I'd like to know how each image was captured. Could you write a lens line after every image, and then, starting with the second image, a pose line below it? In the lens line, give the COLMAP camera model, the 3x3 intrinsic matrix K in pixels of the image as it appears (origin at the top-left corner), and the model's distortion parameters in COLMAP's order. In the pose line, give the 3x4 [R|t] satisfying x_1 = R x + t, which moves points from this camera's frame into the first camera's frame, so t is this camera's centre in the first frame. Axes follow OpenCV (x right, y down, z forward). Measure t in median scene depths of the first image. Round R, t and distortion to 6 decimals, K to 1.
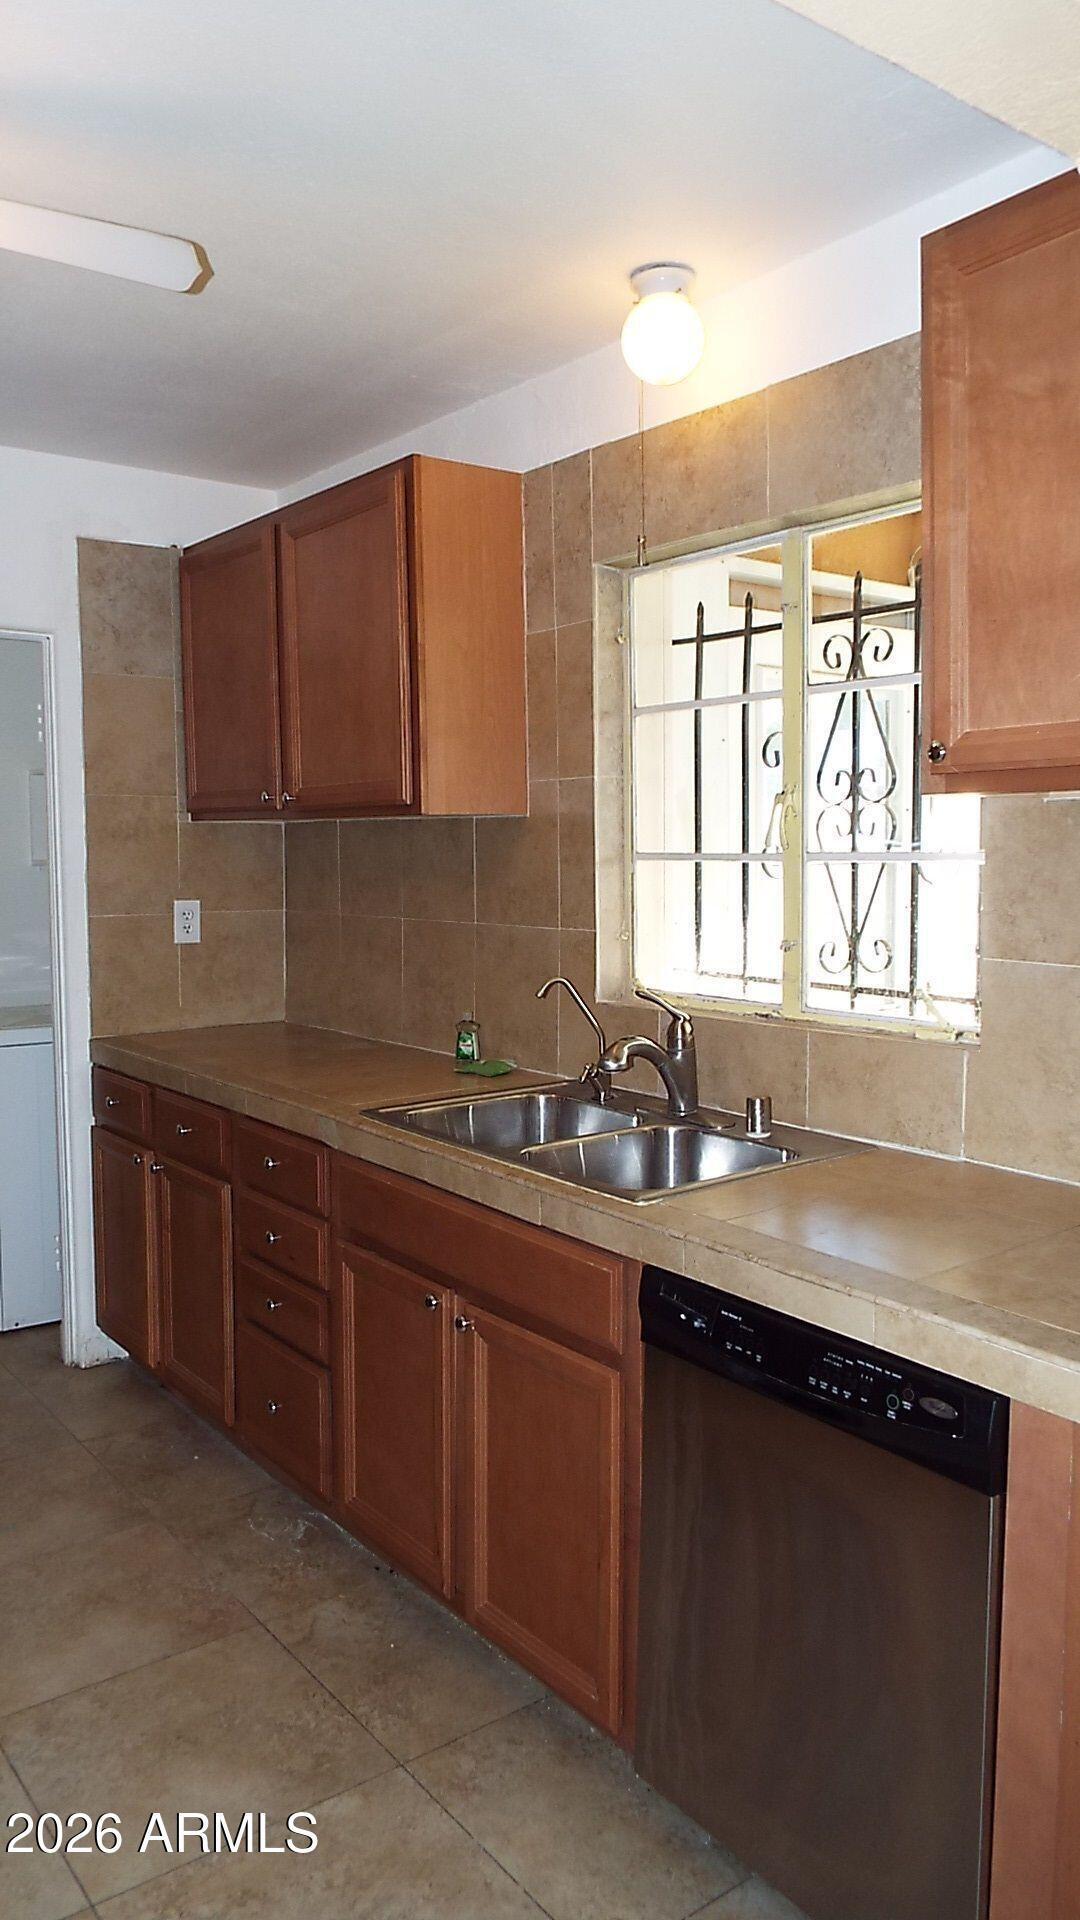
lens RADIAL K [[1408.8, 0, 539.1], [0, 1408.8, 959.9], [0, 0, 1]] dist [0.004686, 0.002769]
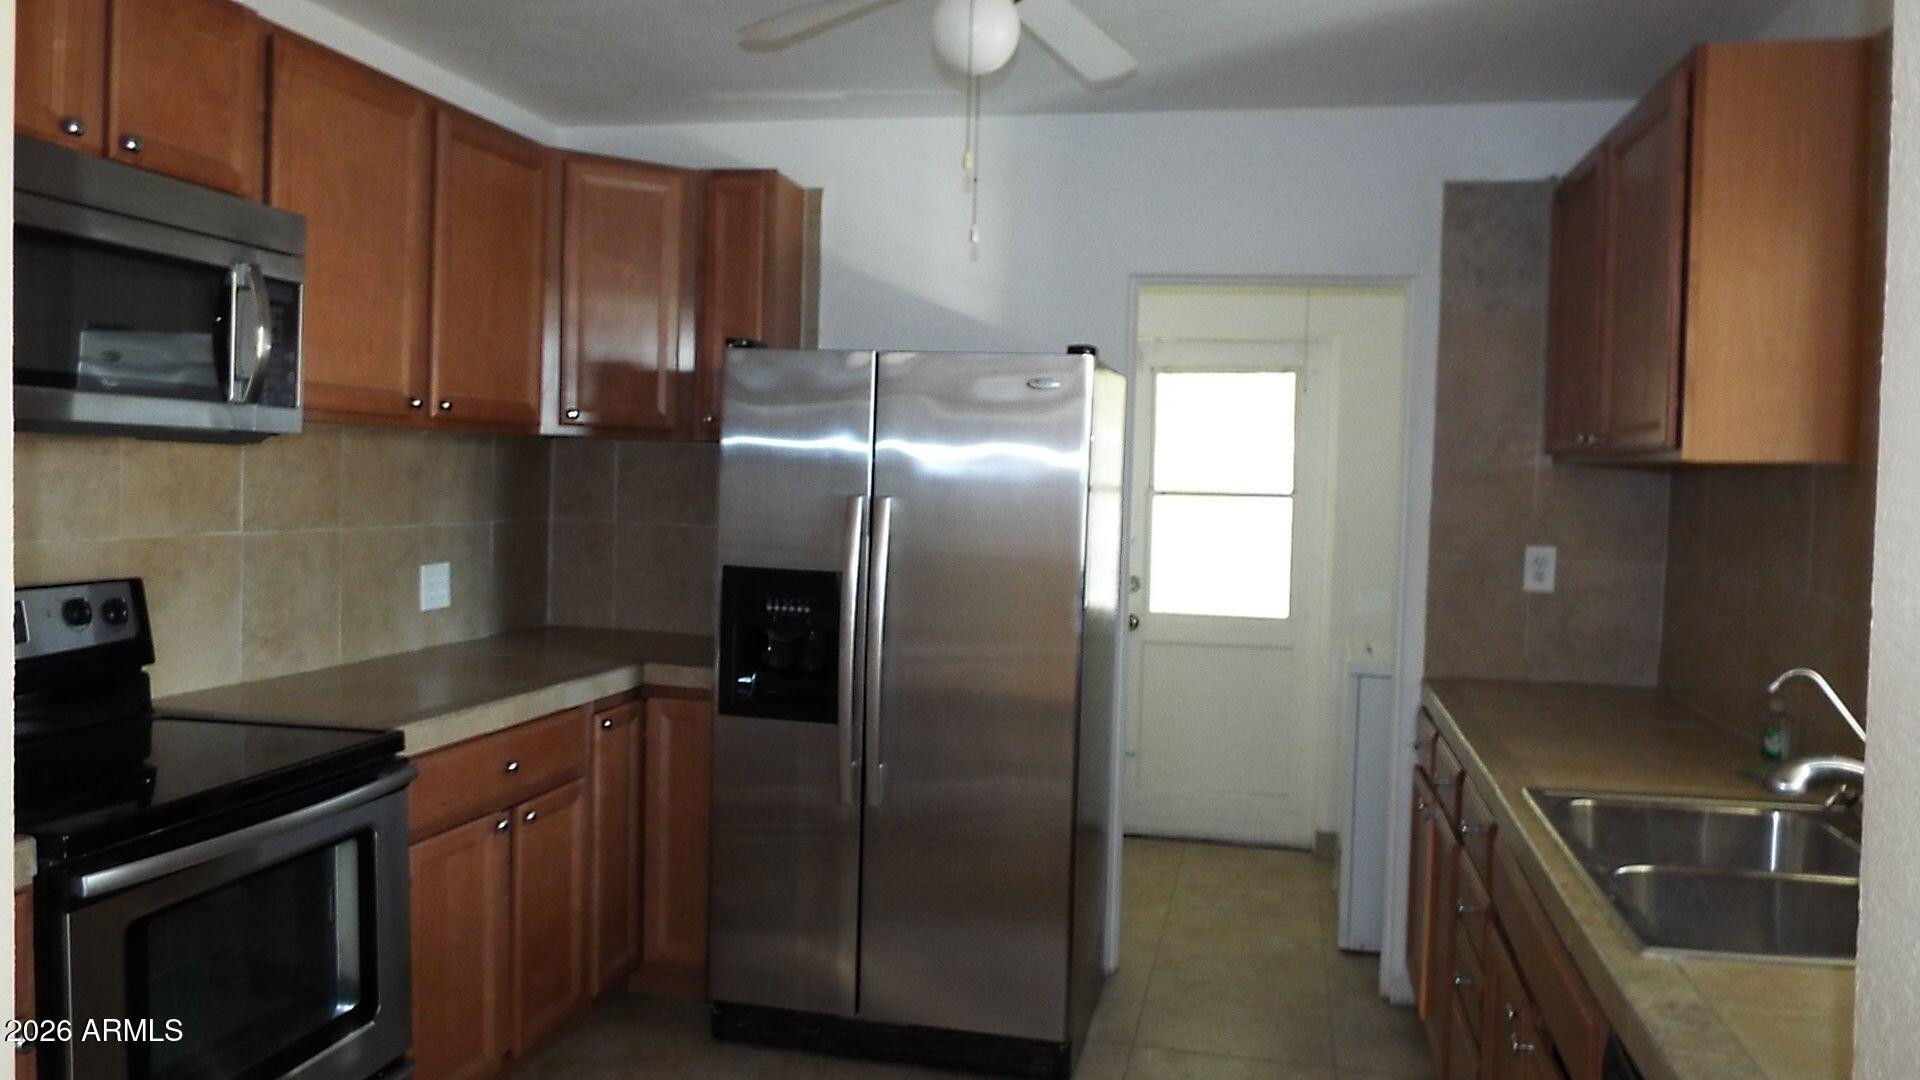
lens RADIAL K [[1408.8, 0, 962.4], [0, 1408.8, 534.3], [0, 0, 1]] dist [0.004686, 0.002769]
pose [[0.649304, 0.061153, -0.758066, 0.220311], [-0.097156, 0.995265, -0.002929, -0.010201], [0.754297, 0.075553, 0.652171, 0.088184]]
